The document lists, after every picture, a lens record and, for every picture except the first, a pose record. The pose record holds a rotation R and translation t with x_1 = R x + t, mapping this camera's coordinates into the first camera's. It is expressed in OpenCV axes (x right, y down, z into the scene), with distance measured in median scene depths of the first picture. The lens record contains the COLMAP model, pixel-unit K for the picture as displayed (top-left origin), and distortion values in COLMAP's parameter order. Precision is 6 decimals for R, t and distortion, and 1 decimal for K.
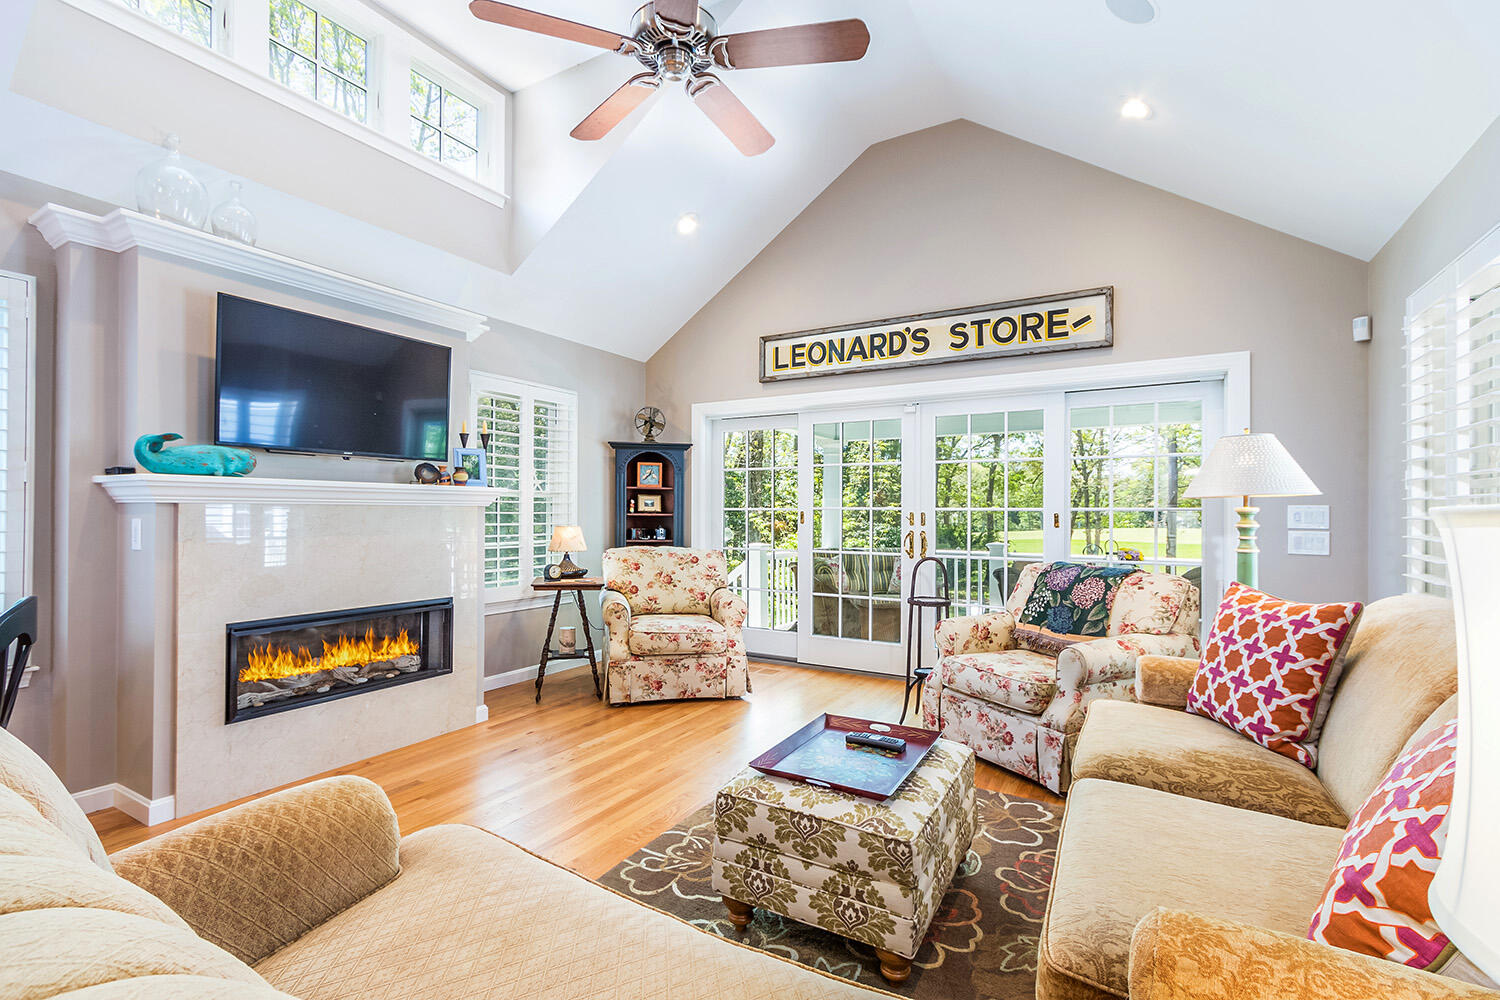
lens RADIAL K [[685.0, 0, 747.6], [0, 685.0, 501.2], [0, 0, 1]] dist [-0.002187, -0.000037]
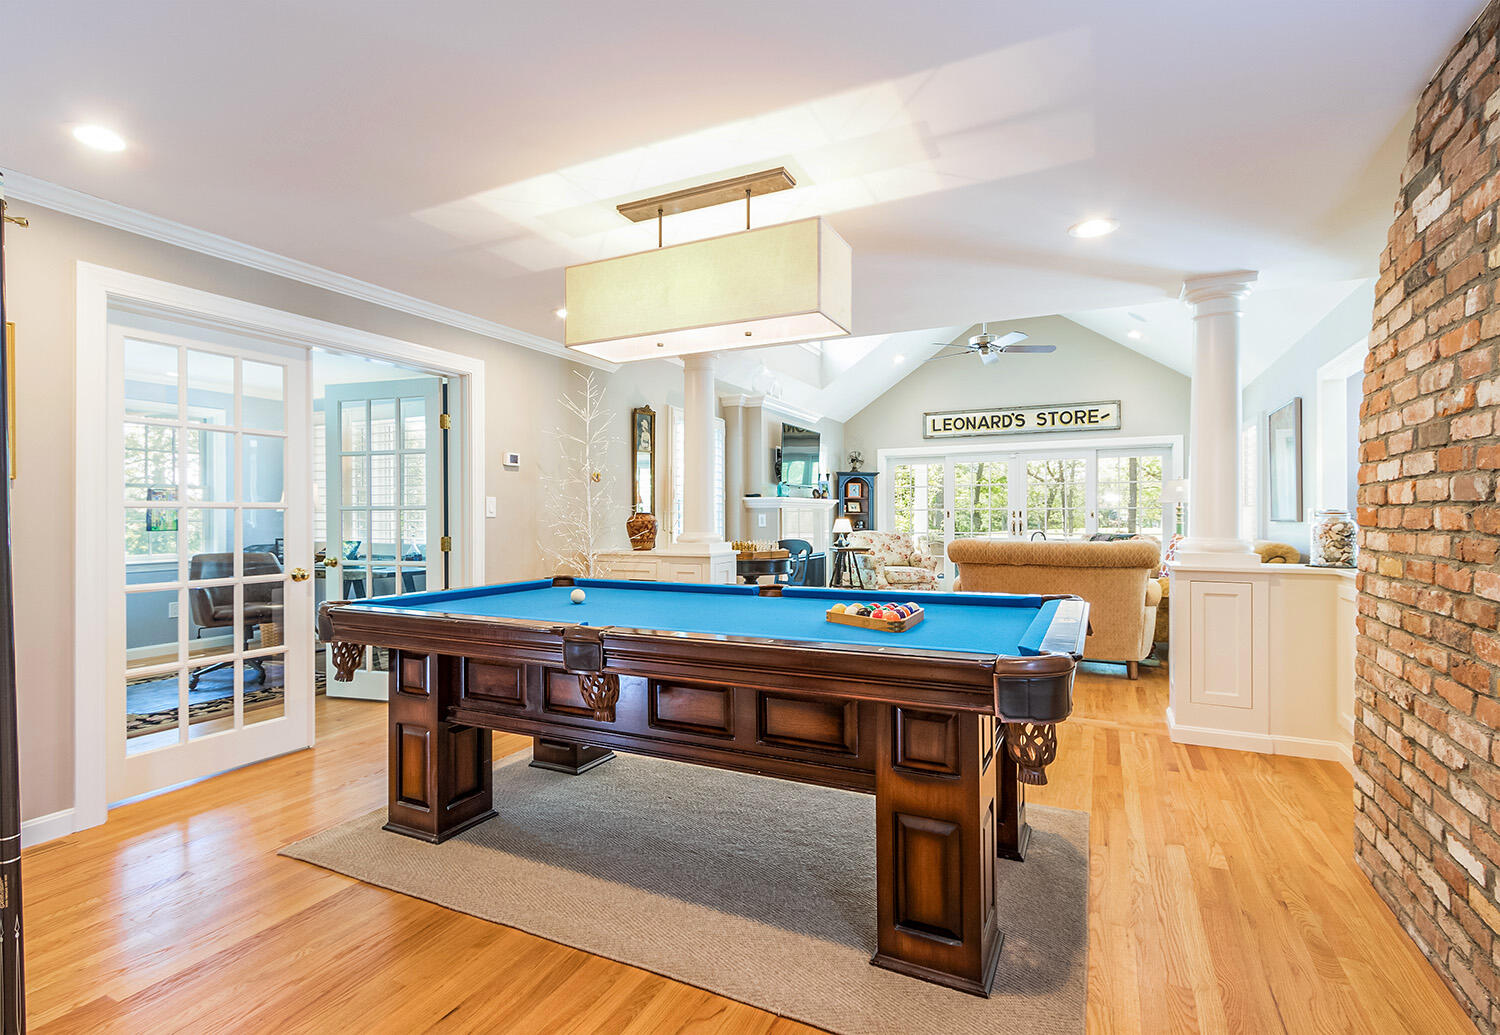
lens RADIAL K [[720.0, 0, 750.7], [0, 720.0, 516.4], [0, 0, 1]] dist [0.000737, 0.000024]
pose [[0.996495, -0.008747, 0.083198, -0.643551], [0.007318, 0.999821, 0.017464, -0.007940], [-0.083336, -0.016794, 0.996380, -0.909587]]
